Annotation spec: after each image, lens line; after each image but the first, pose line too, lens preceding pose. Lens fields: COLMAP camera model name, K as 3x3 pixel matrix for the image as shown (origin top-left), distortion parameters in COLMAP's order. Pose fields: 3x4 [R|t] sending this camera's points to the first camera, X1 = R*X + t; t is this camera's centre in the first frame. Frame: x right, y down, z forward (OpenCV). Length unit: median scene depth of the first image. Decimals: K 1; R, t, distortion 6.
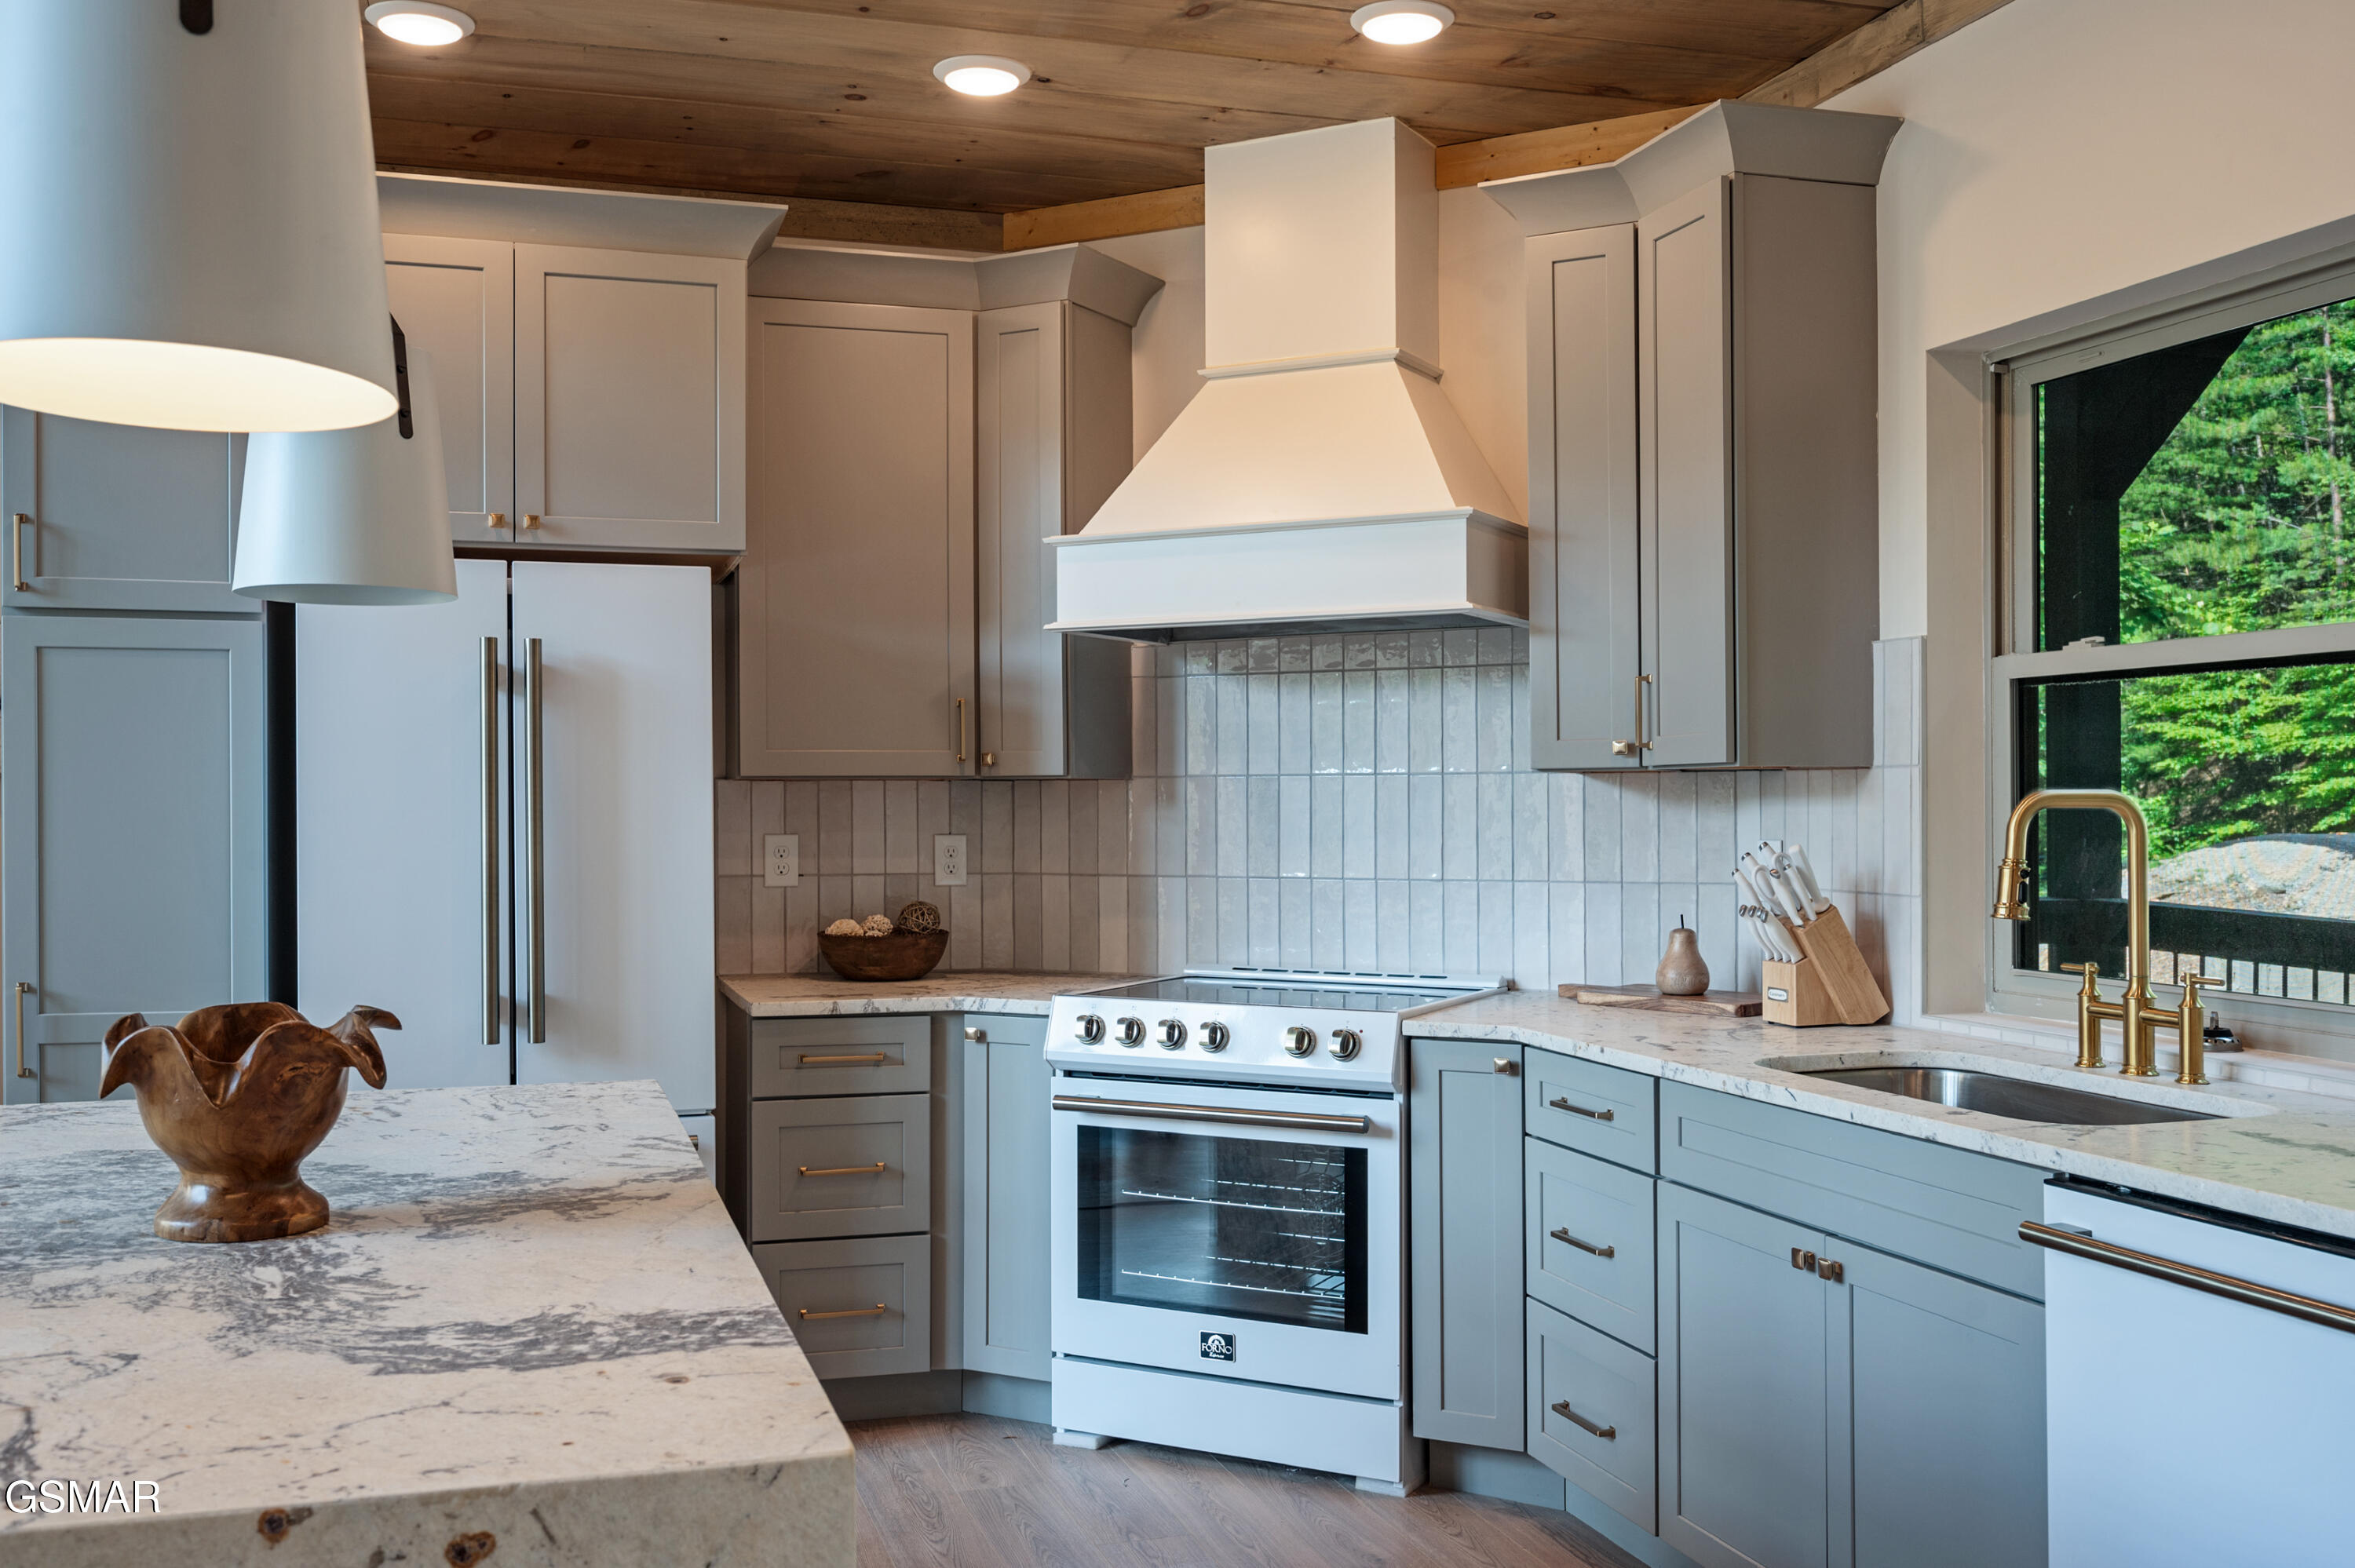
lens RADIAL K [[2052.5, 0, 1140.5], [0, 2052.5, 806.9], [0, 0, 1]] dist [-0.004086, -0.010269]
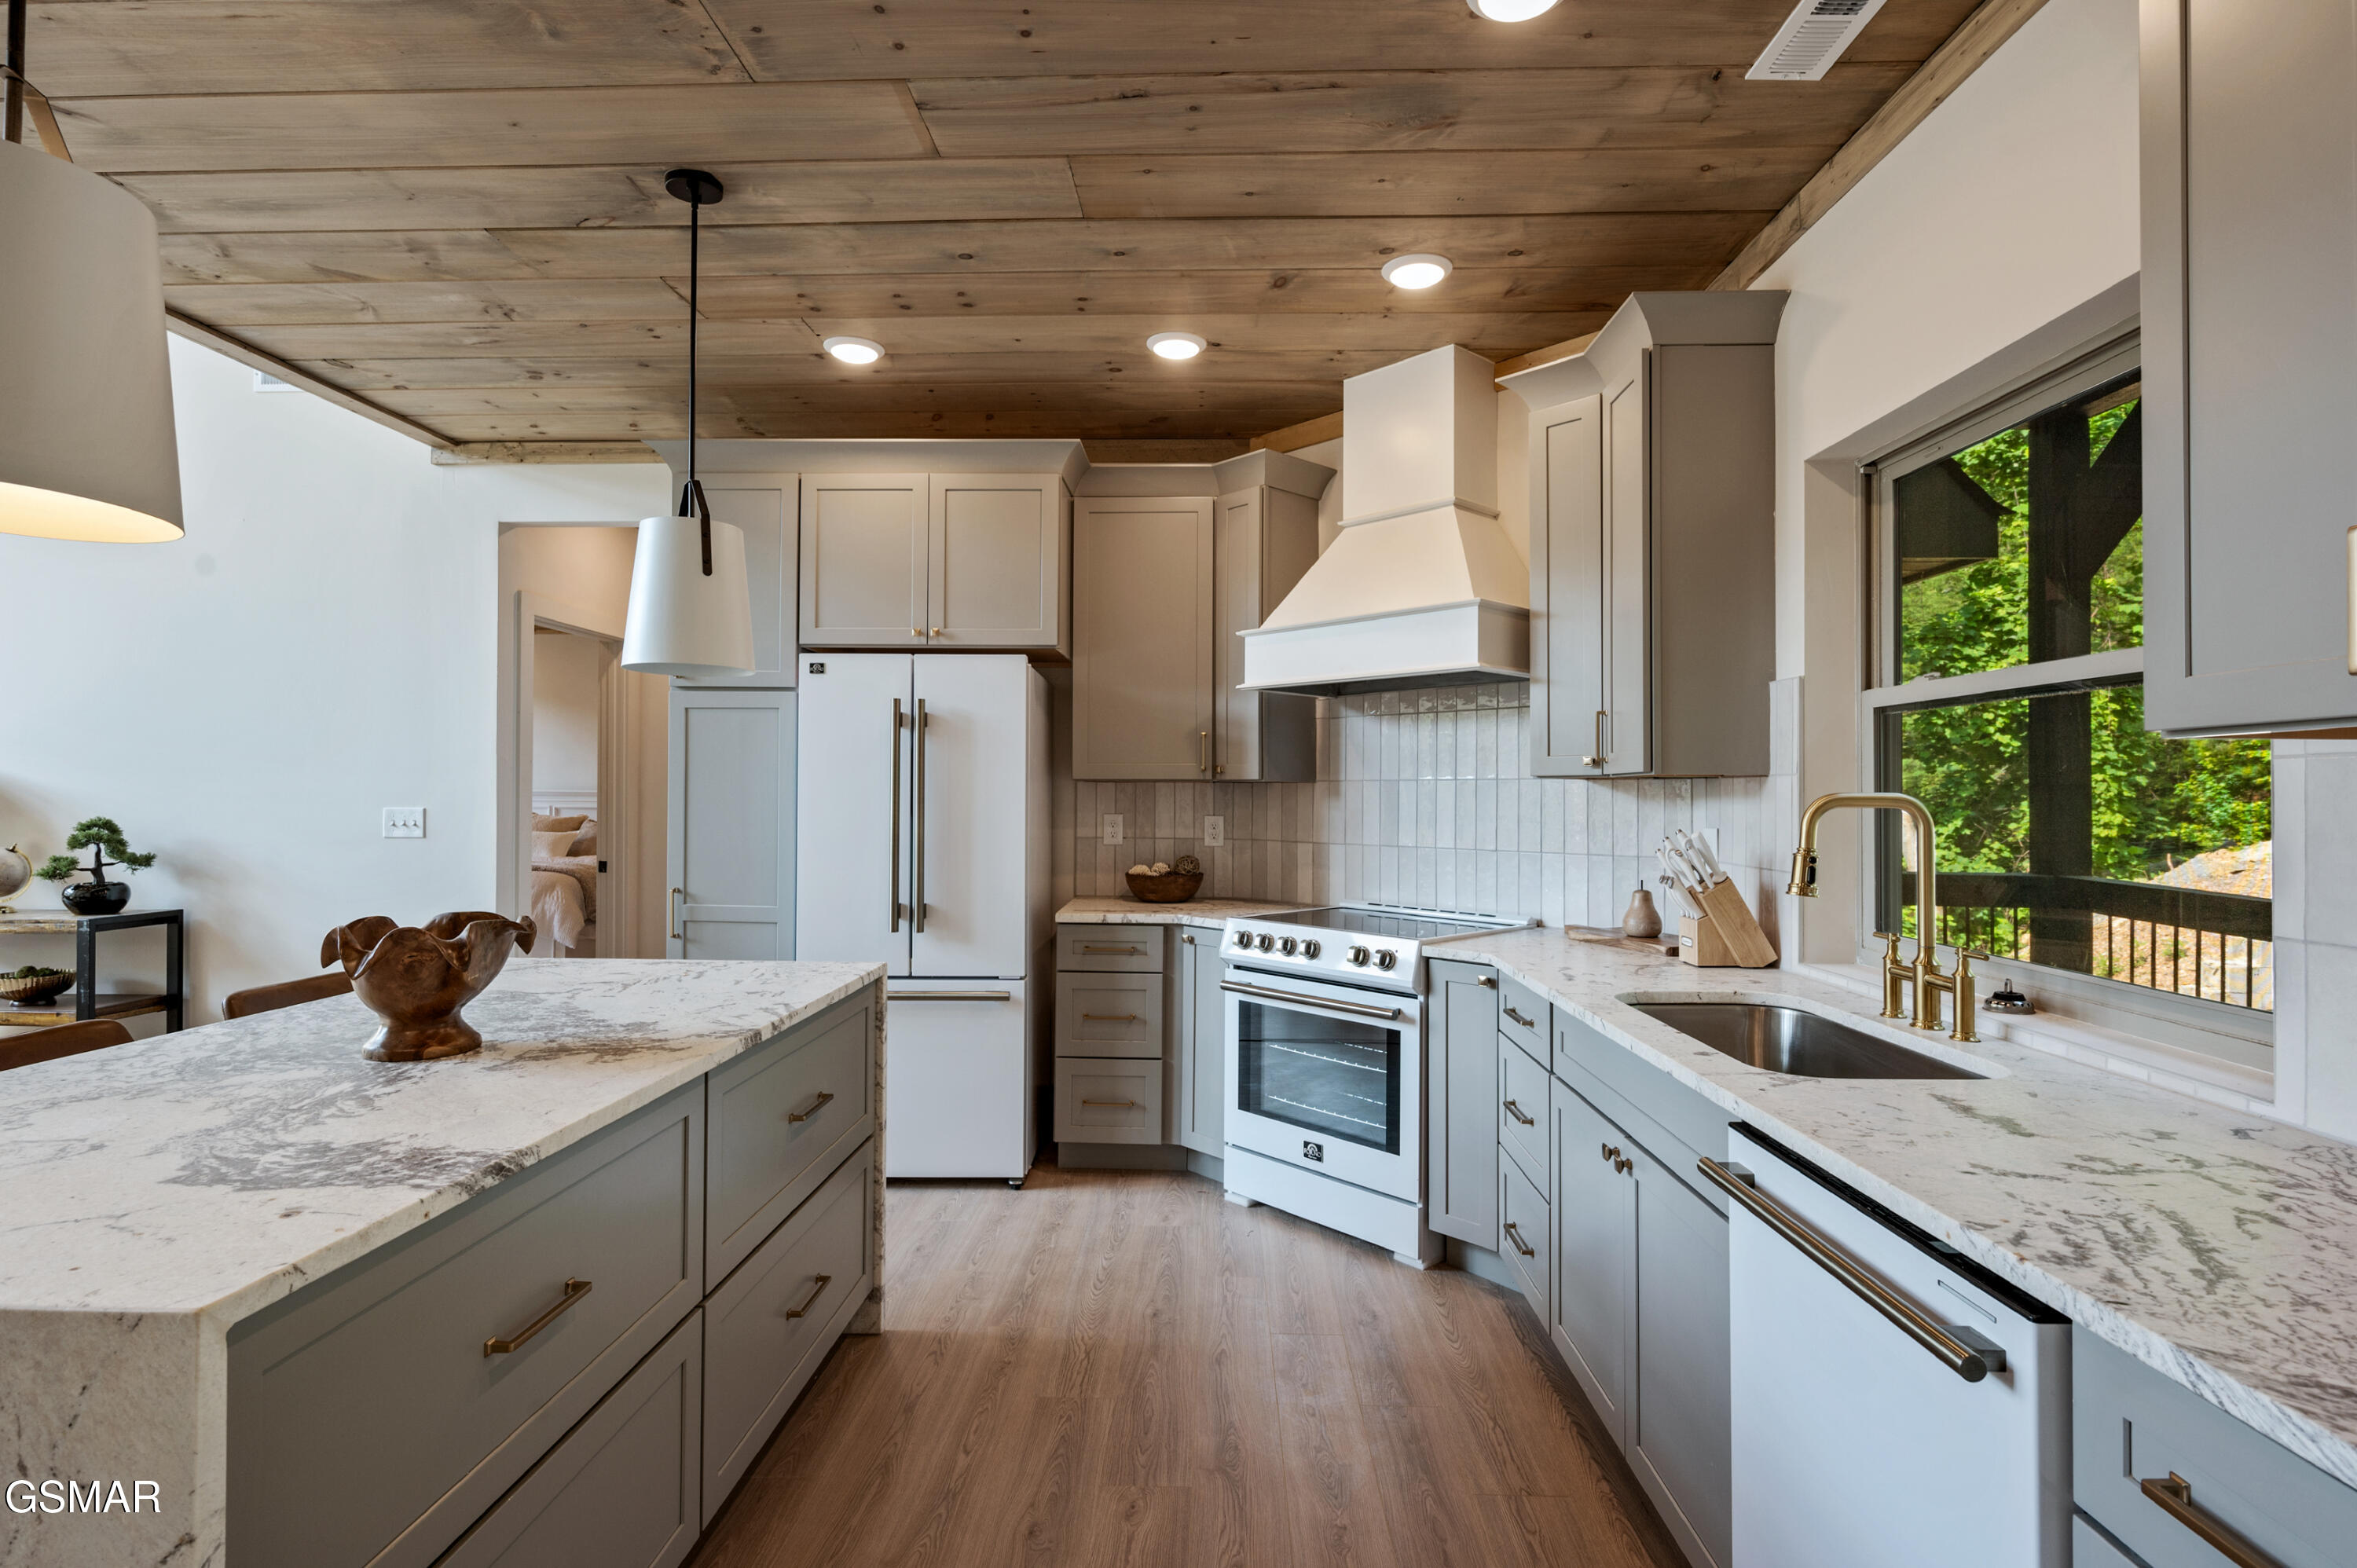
lens RADIAL K [[1110.9, 0, 1183.4], [0, 1110.9, 783.1], [0, 0, 1]] dist [-0.006376, 0.000355]
pose [[0.949388, 0.005838, -0.314053, 0.209638], [-0.010348, 0.999866, -0.012695, -0.000984], [0.313936, 0.015302, 0.949321, 0.181177]]
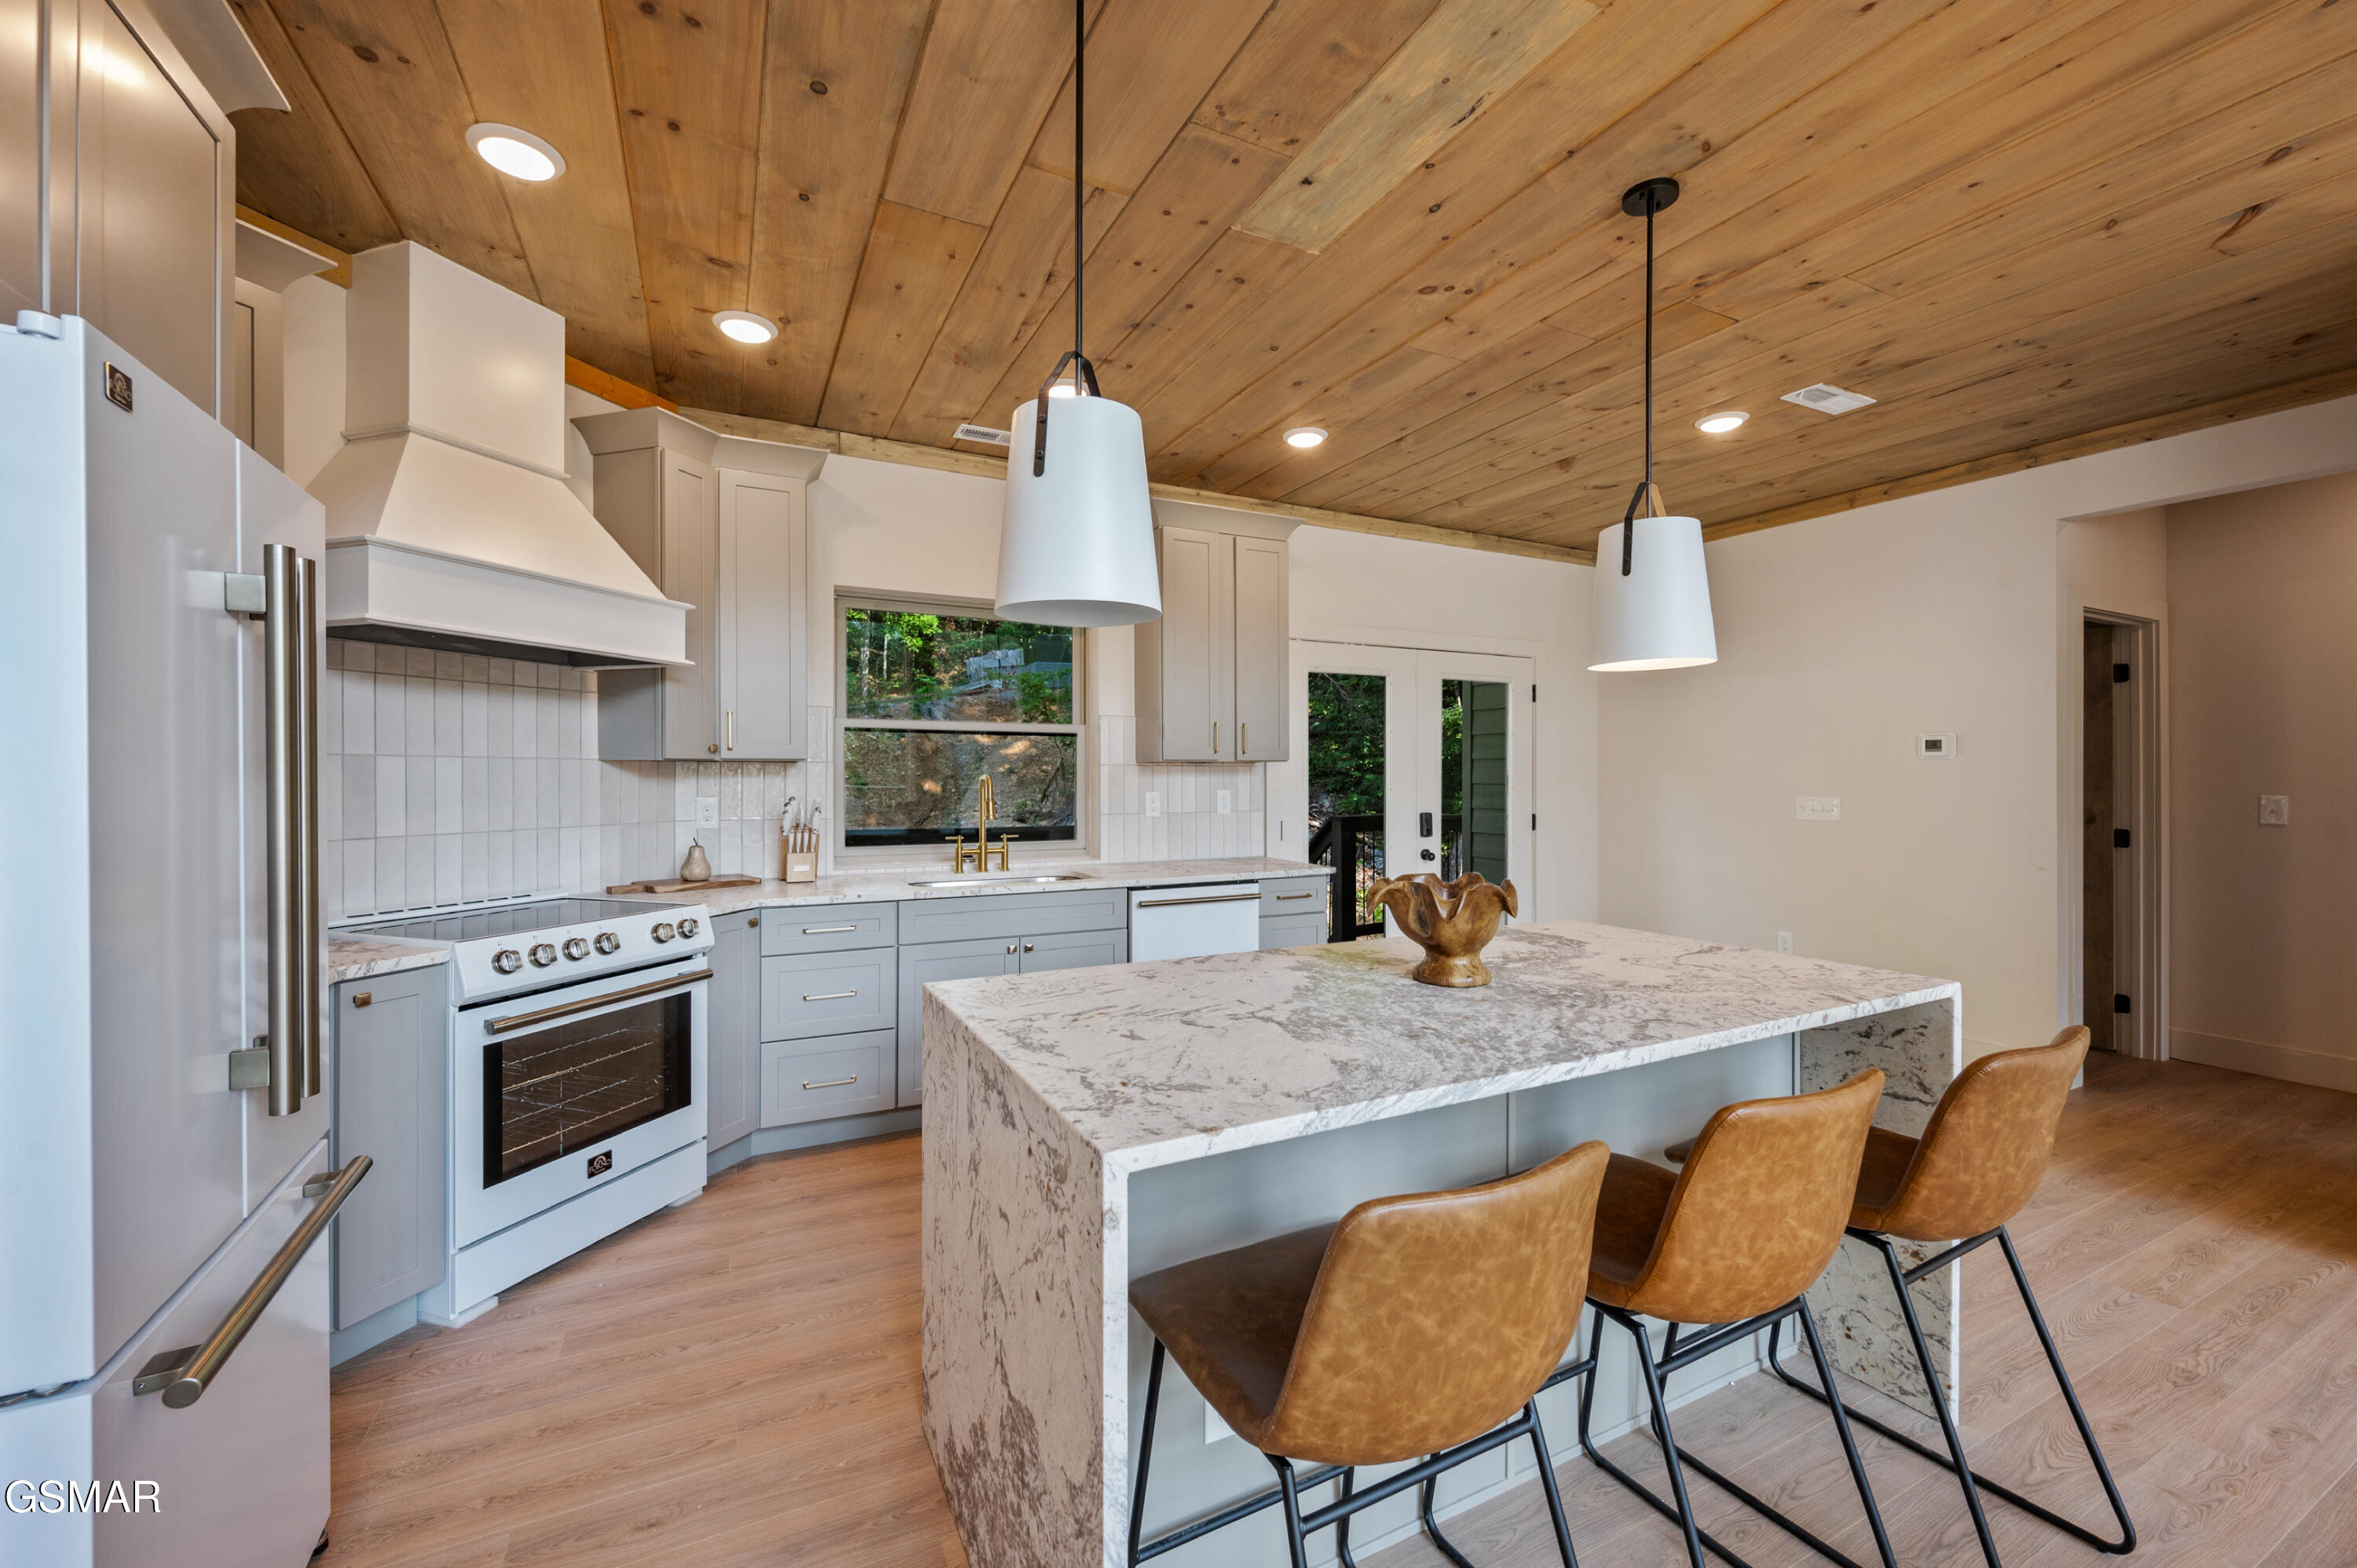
lens RADIAL K [[956.6, 0, 1178.9], [0, 956.6, 778.9], [0, 0, 1]] dist [0.000326, -0.000880]
pose [[-0.178673, 0.000910, 0.983908, -0.695436], [0.000802, 0.999999, -0.000779, -0.000435], [-0.983908, 0.000650, -0.178674, 0.744130]]
